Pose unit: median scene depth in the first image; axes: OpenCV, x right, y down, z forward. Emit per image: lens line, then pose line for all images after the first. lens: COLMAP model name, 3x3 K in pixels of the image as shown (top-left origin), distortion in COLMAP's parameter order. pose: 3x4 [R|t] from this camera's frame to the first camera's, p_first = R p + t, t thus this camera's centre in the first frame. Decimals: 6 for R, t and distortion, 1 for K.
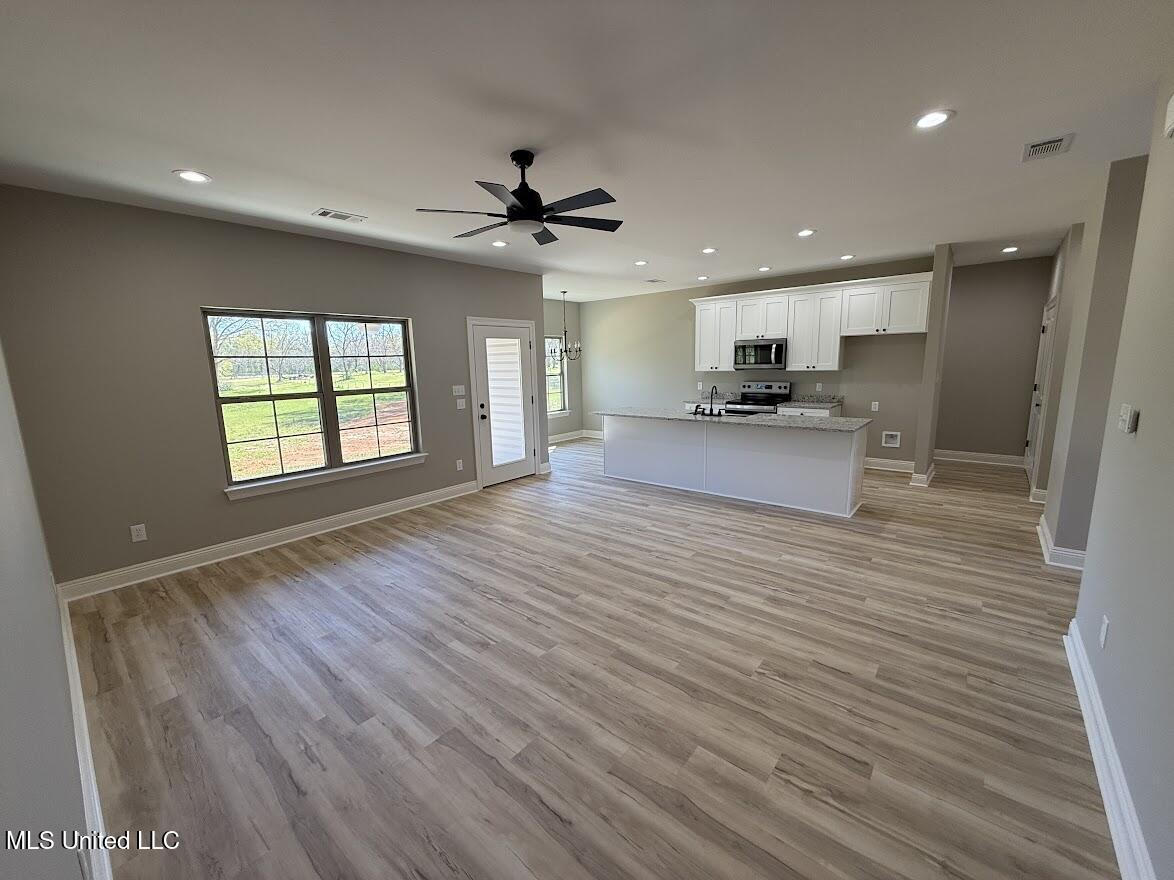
lens RADIAL K [[469.3, 0, 586.1], [0, 469.3, 438.9], [0, 0, 1]] dist [-0.000320, 0.000200]
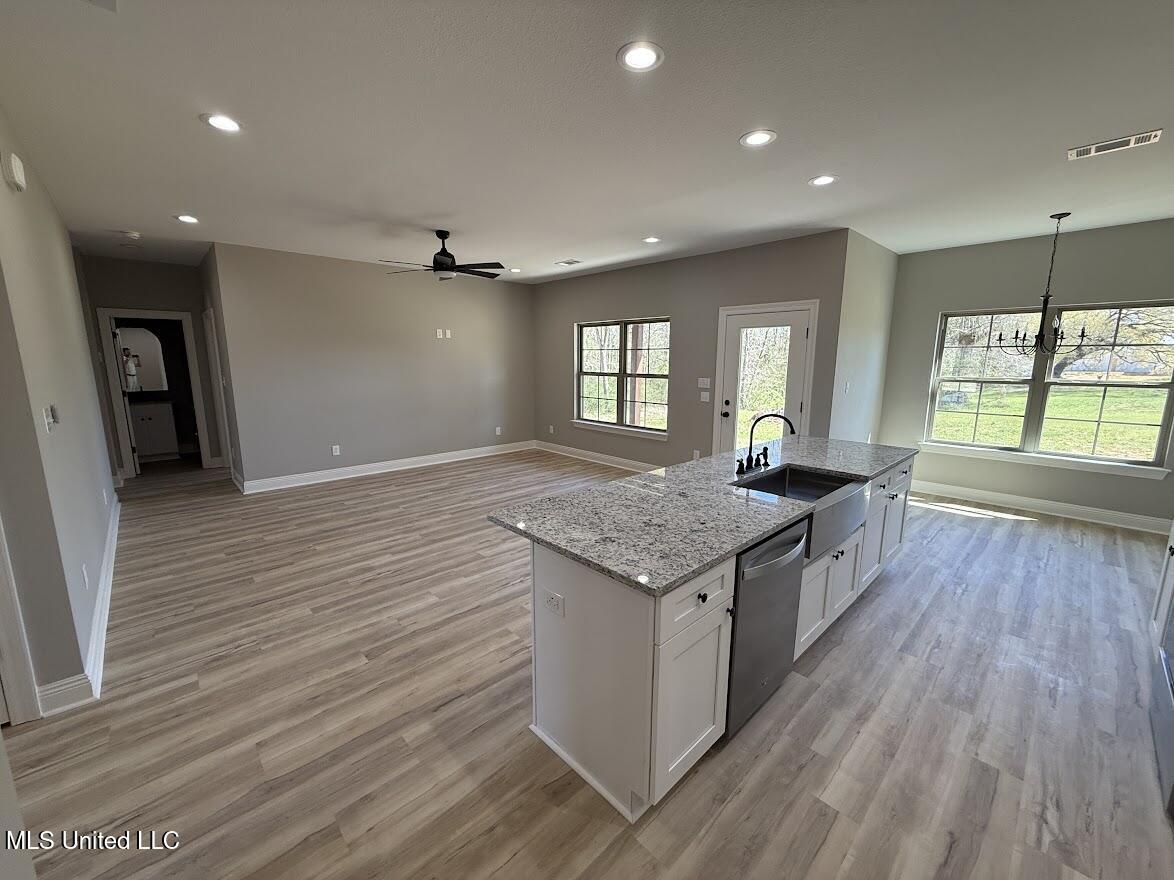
lens RADIAL K [[469.3, 0, 586.1], [0, 469.3, 438.9], [0, 0, 1]] dist [-0.000320, 0.000200]
pose [[-0.108375, 0.193509, -0.975094, 0.925460], [-0.161148, 0.964479, 0.209313, -0.191091], [0.980962, 0.179819, -0.073341, 1.027085]]
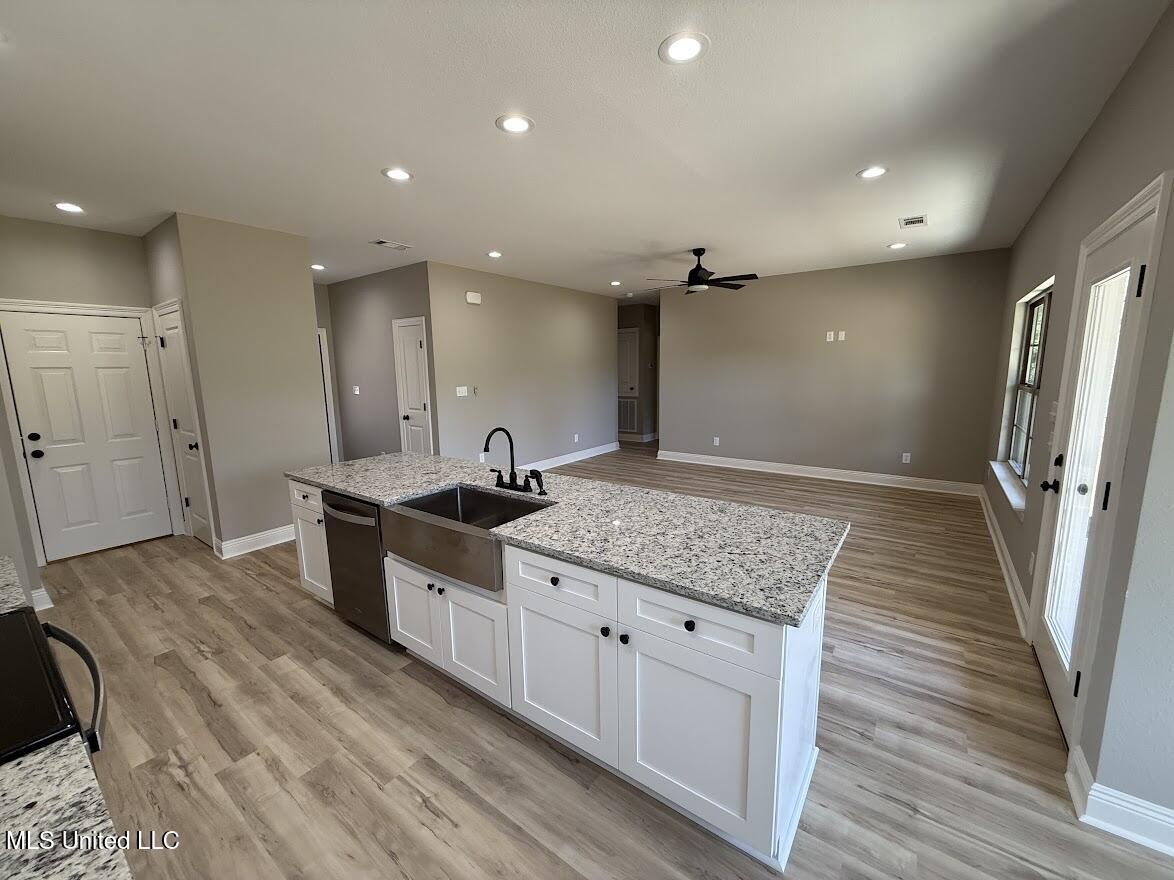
lens RADIAL K [[469.3, 0, 586.1], [0, 469.3, 438.9], [0, 0, 1]] dist [-0.000320, 0.000200]
pose [[-0.996627, 0.048749, -0.066021, 0.268379], [0.025714, 0.949442, 0.312888, -0.285635], [0.077936, 0.310135, -0.947493, 1.709909]]
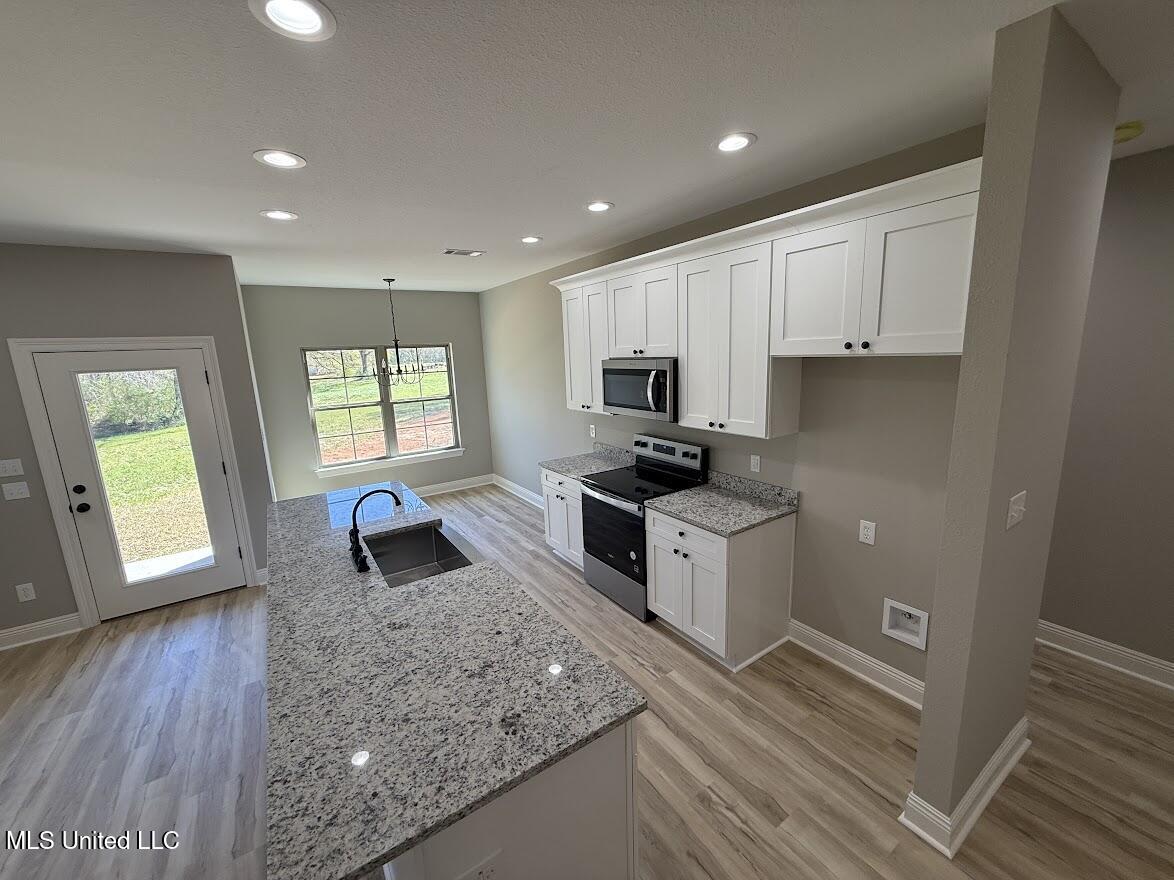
lens RADIAL K [[469.3, 0, 586.1], [0, 469.3, 438.9], [0, 0, 1]] dist [-0.000320, 0.000200]
pose [[0.962140, 0.035994, -0.270170, 0.687969], [-0.027163, 0.998970, 0.036354, -0.218049], [0.271200, -0.027639, 0.962126, 0.777576]]
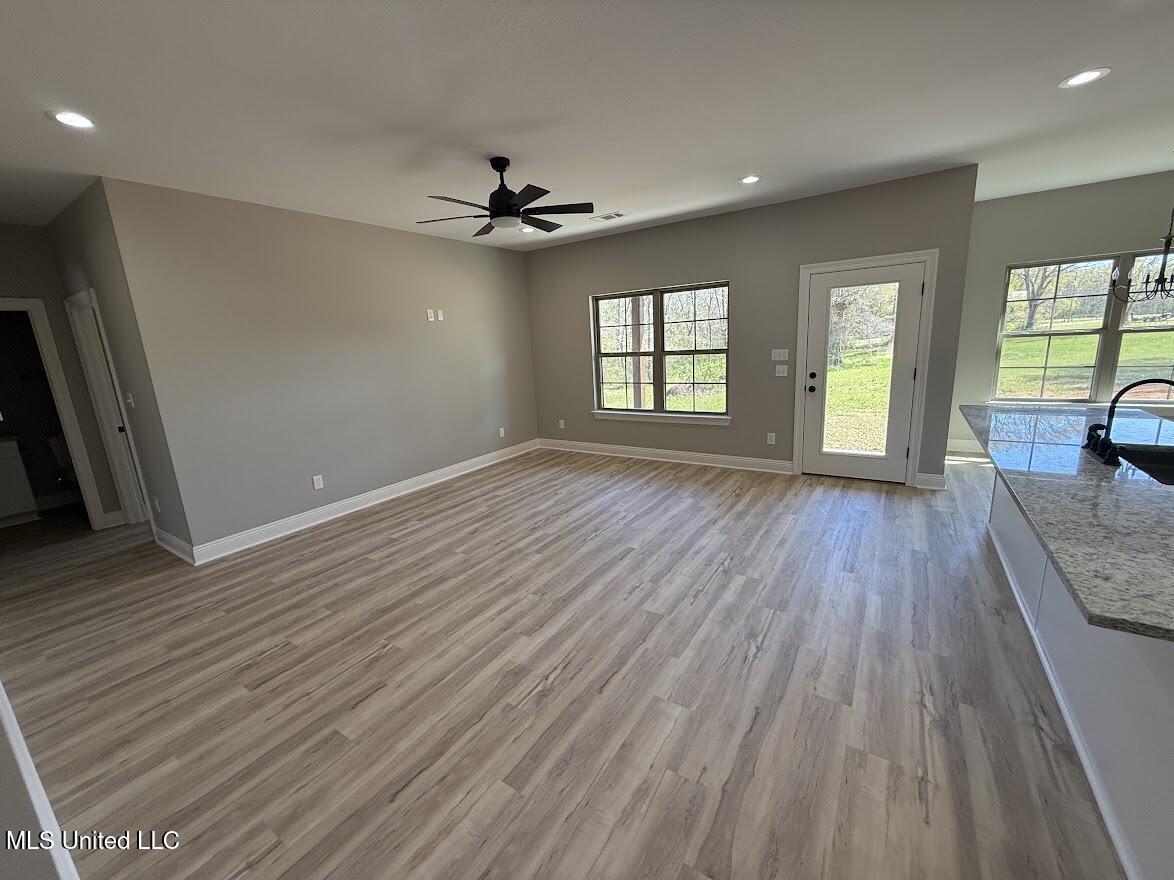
lens RADIAL K [[469.3, 0, 586.1], [0, 469.3, 438.9], [0, 0, 1]] dist [-0.000320, 0.000200]
pose [[0.119453, 0.225006, -0.967007, 0.690185], [-0.109367, 0.971036, 0.212434, -0.118443], [0.986798, 0.080383, 0.140601, 0.644837]]
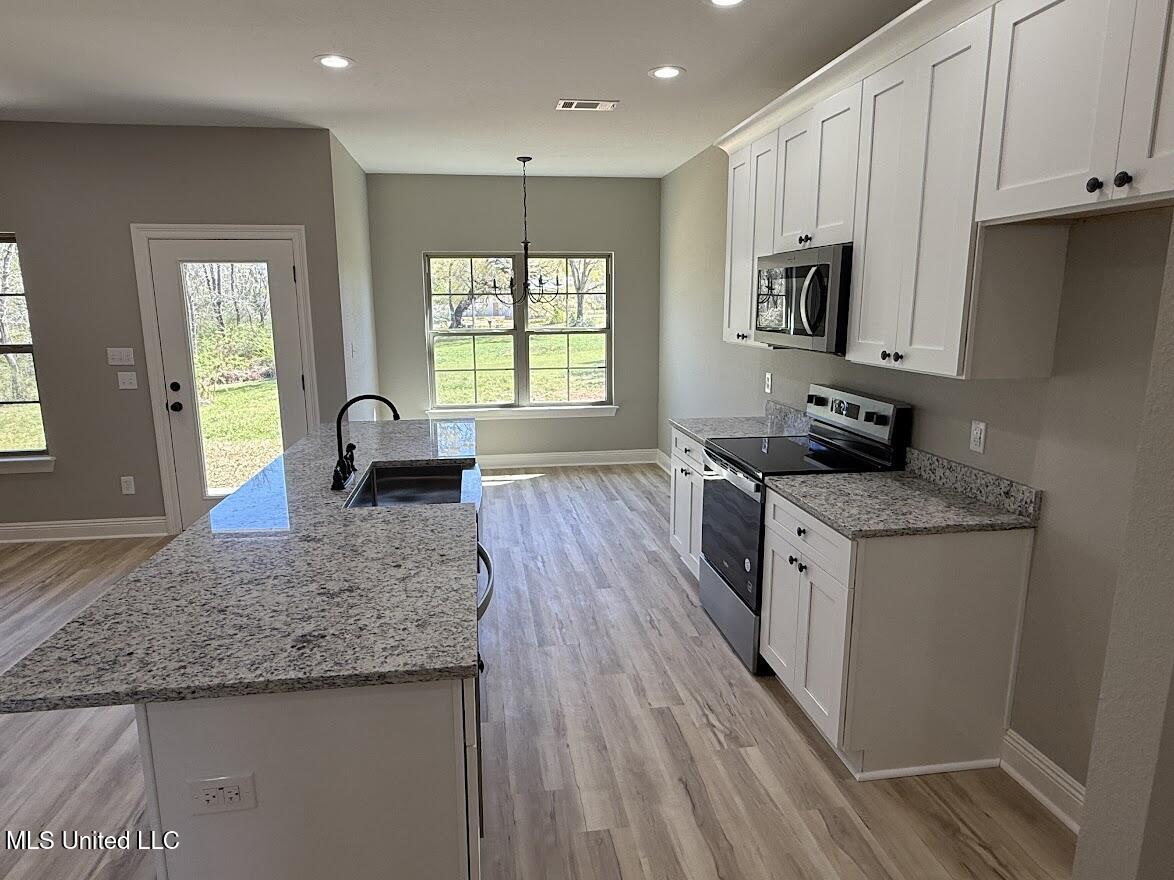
lens RADIAL K [[711.0, 0, 577.2], [0, 711.0, 440.8], [0, 0, 1]] dist [-0.001288, 0.001674]
pose [[0.748316, 0.145953, -0.647087, 0.868074], [-0.119043, 0.989205, 0.085454, -0.171908], [0.652574, 0.013085, 0.757612, 0.860388]]
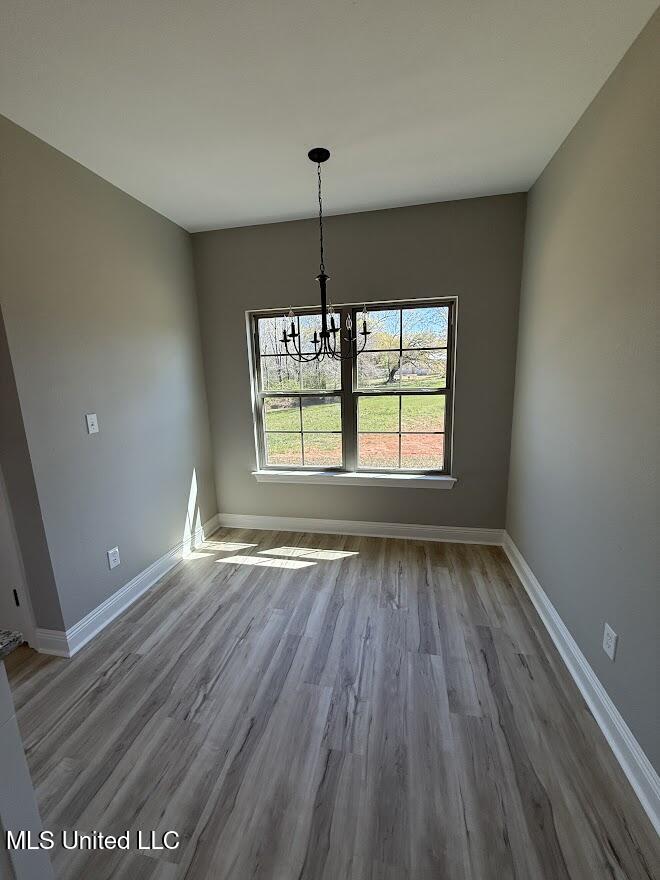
lens RADIAL K [[351.8, 0, 330.0], [0, 351.8, 440.0], [0, 0, 1]] dist [-0.000320, 0.000200]
pose [[0.480562, 0.181162, -0.858044, 0.365824], [-0.124095, 0.982632, 0.137965, -0.257356], [0.868136, 0.040178, 0.494697, 1.548866]]
